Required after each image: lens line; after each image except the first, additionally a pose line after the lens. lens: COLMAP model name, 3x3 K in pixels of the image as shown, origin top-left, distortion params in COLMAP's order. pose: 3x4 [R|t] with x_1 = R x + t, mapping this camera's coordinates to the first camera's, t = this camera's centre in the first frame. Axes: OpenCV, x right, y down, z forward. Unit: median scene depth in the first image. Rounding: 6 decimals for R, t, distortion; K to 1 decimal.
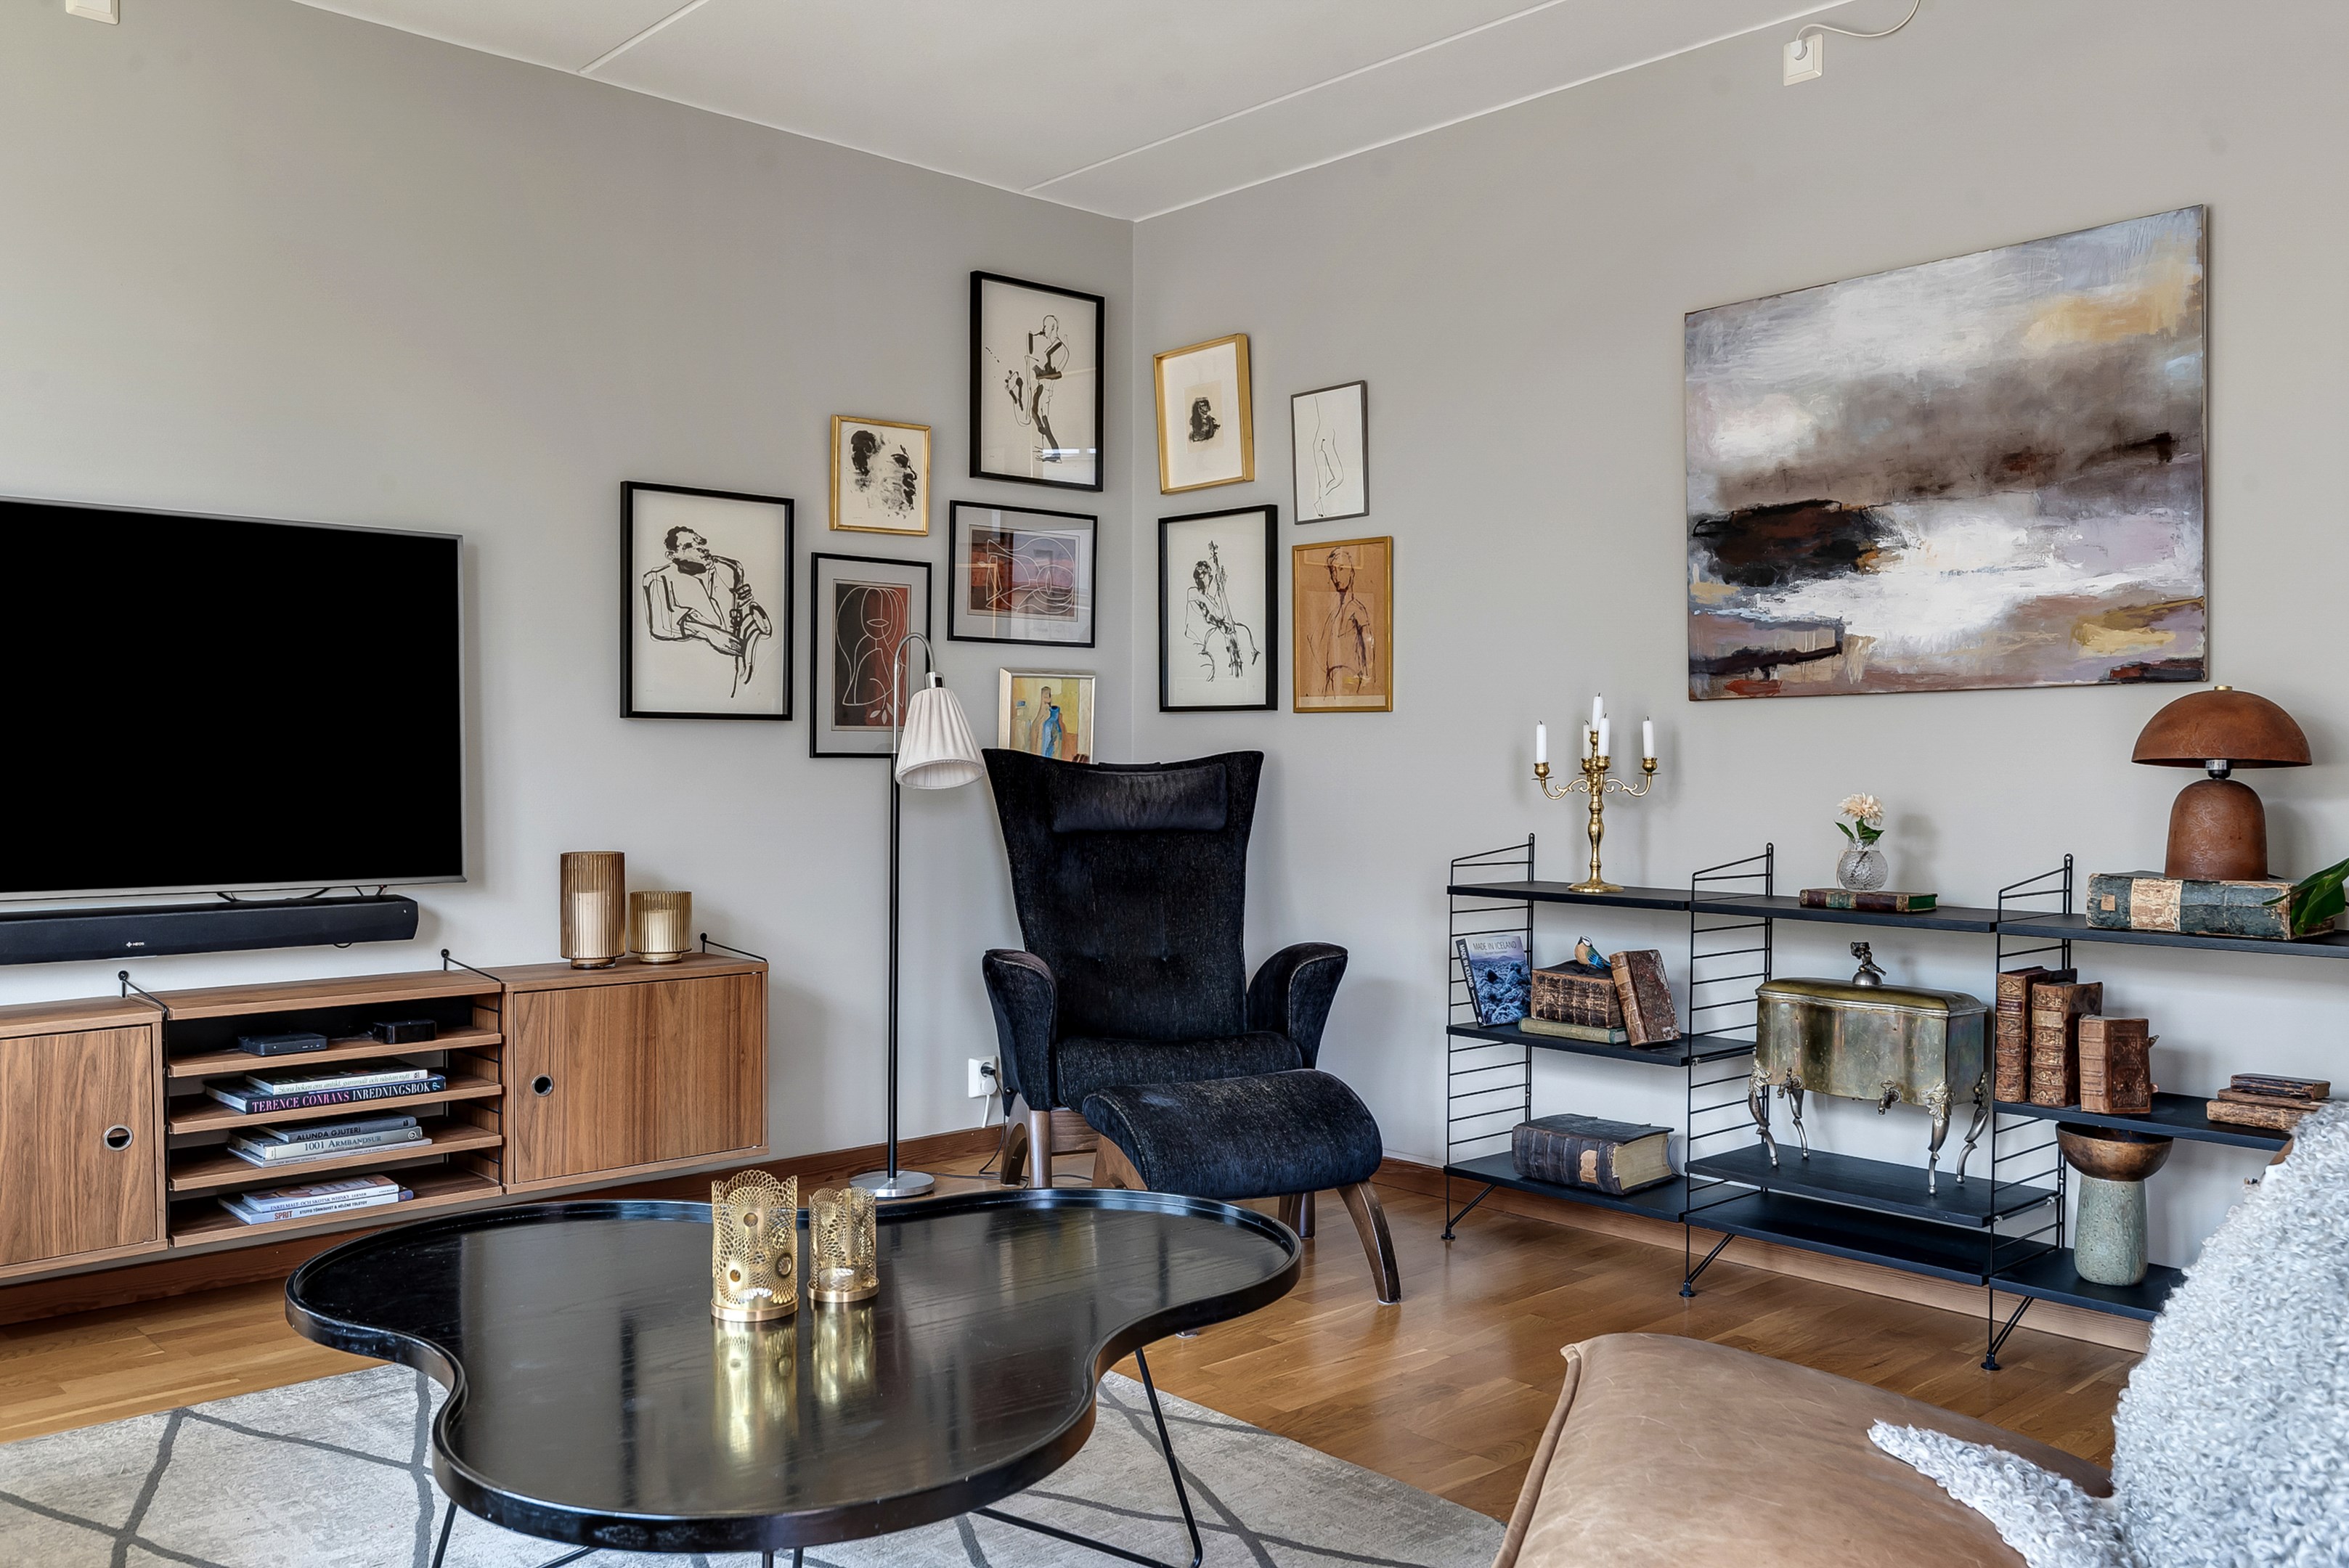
lens RADIAL K [[1899.5, 0, 1176.8], [0, 1899.5, 824.6], [0, 0, 1]] dist [0.009430, 0.008366]
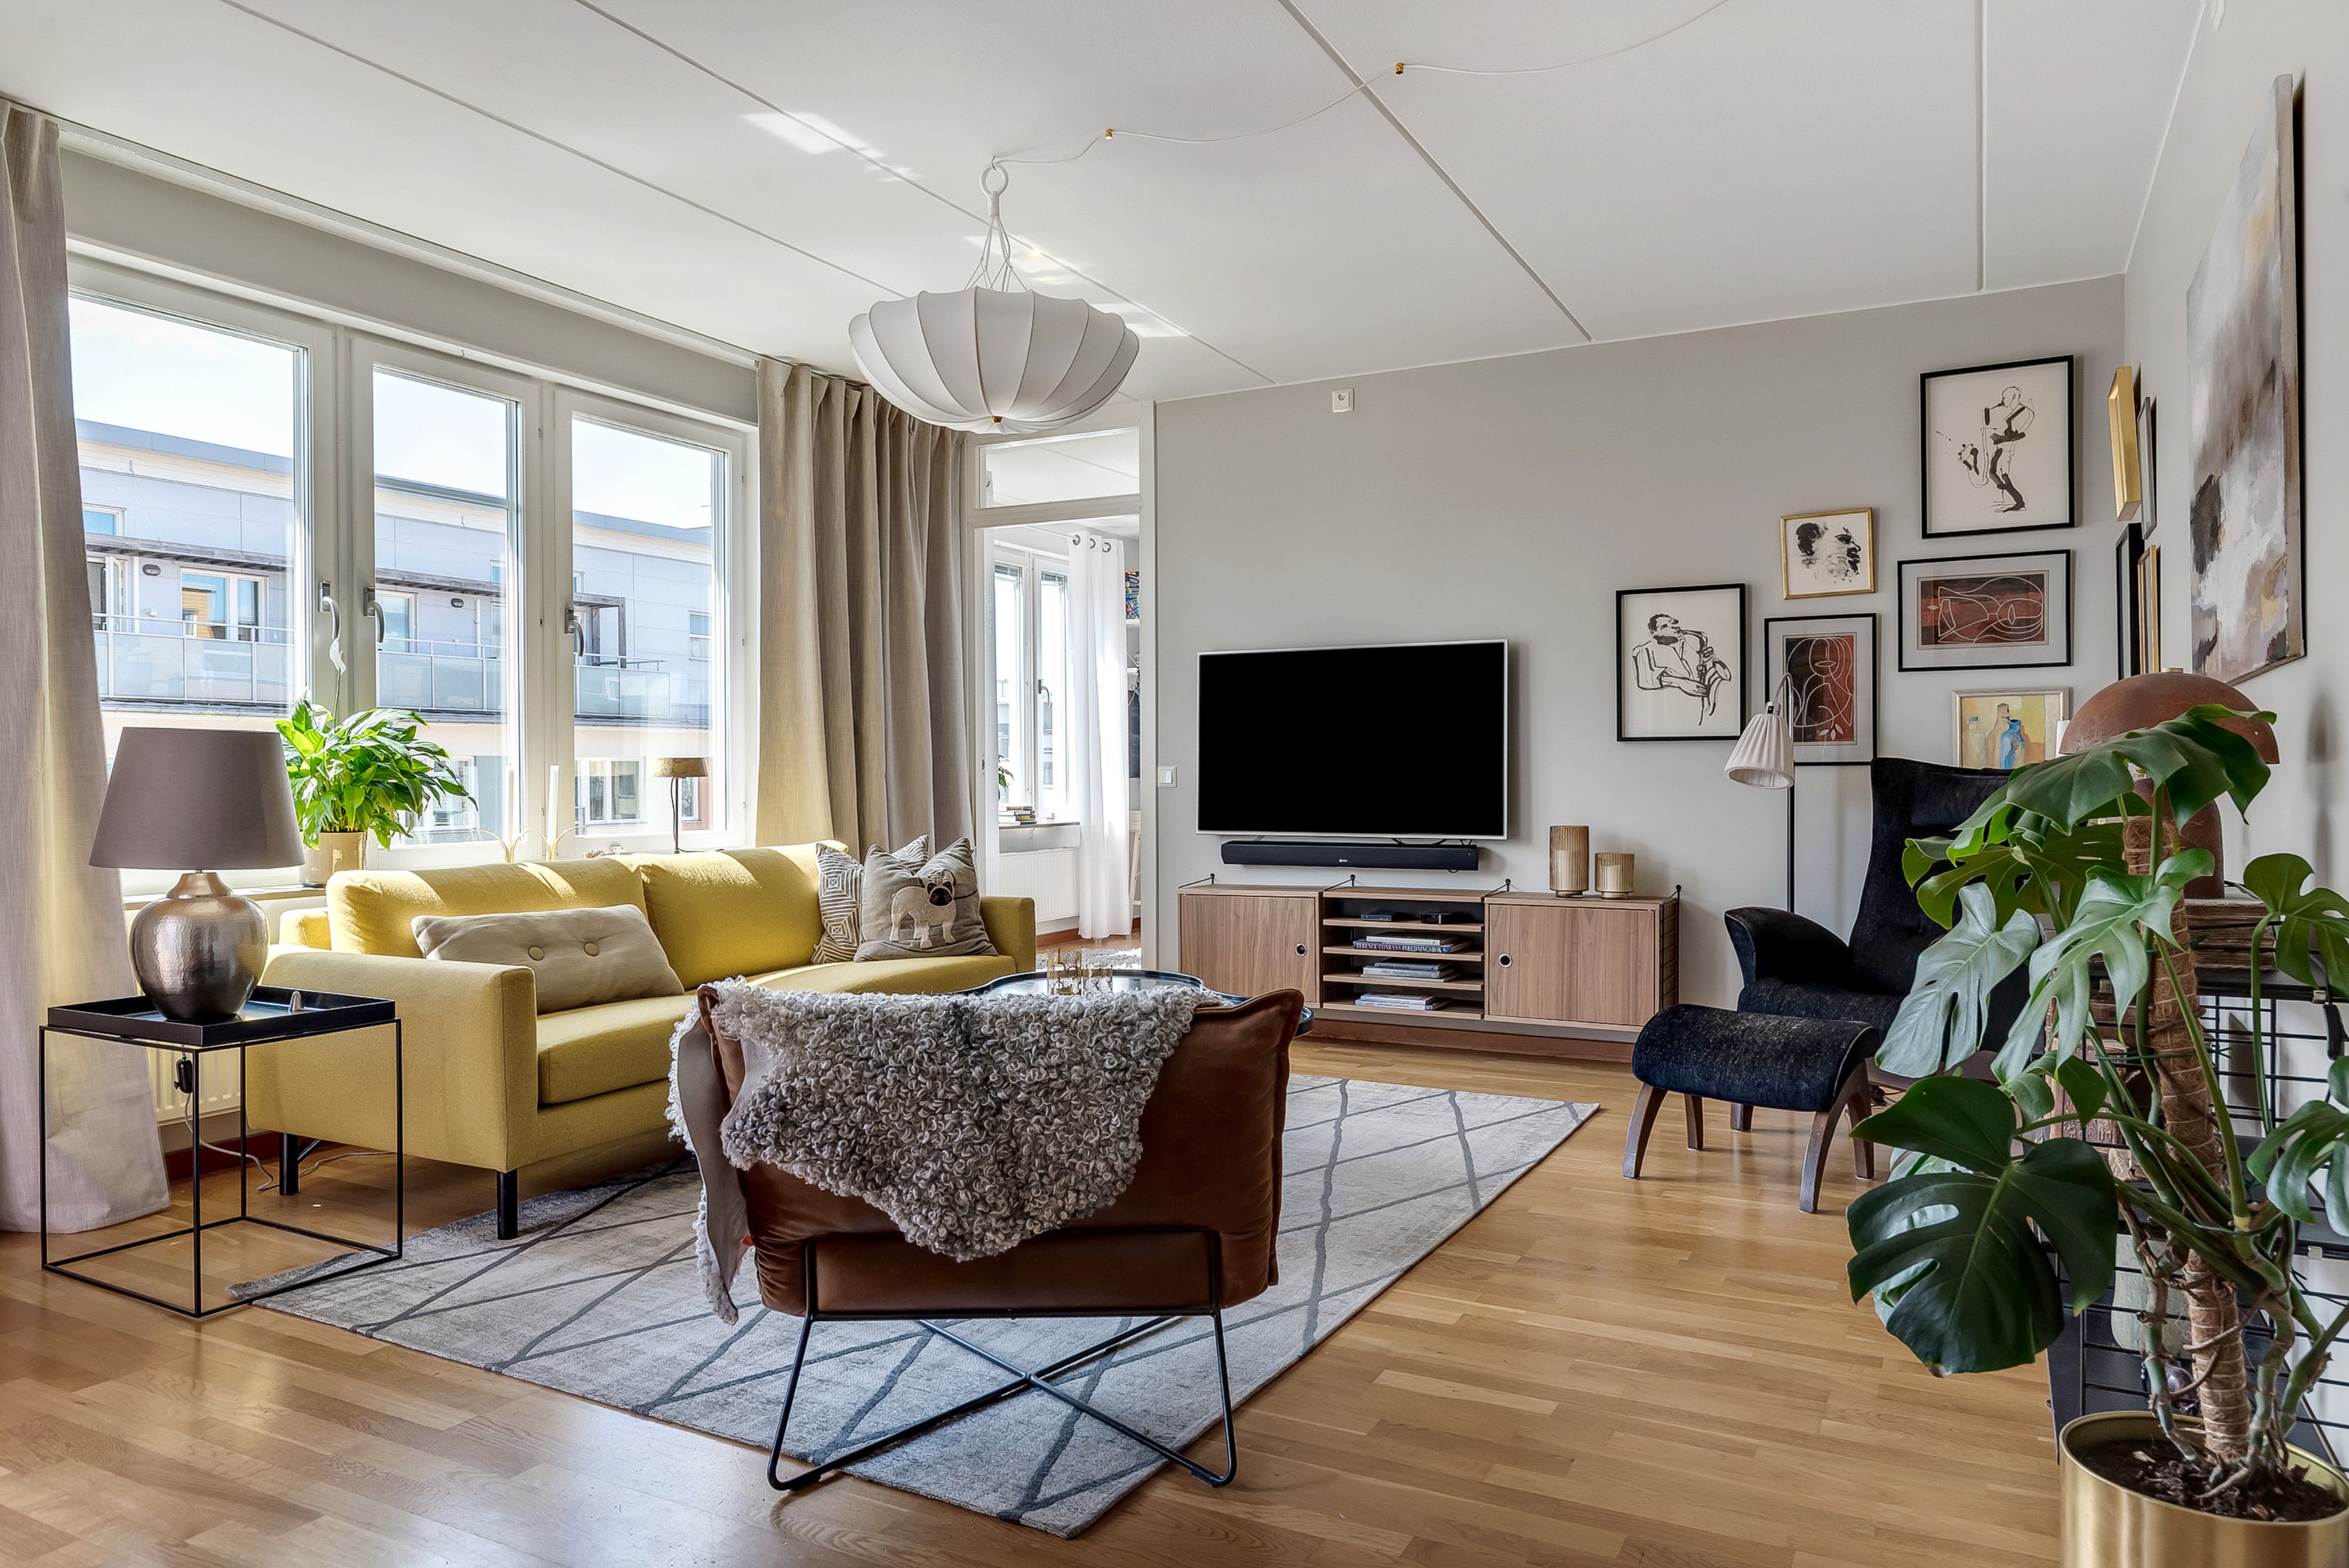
lens RADIAL K [[1520.1, 0, 1174.5], [0, 1520.1, 784.0], [0, 0, 1]] dist [0.000670, 0.000870]
pose [[0.318636, 0.006846, -0.947852, 0.757292], [-0.026004, 0.999661, -0.001521, -0.009620], [0.947520, 0.025133, 0.318706, 0.249981]]
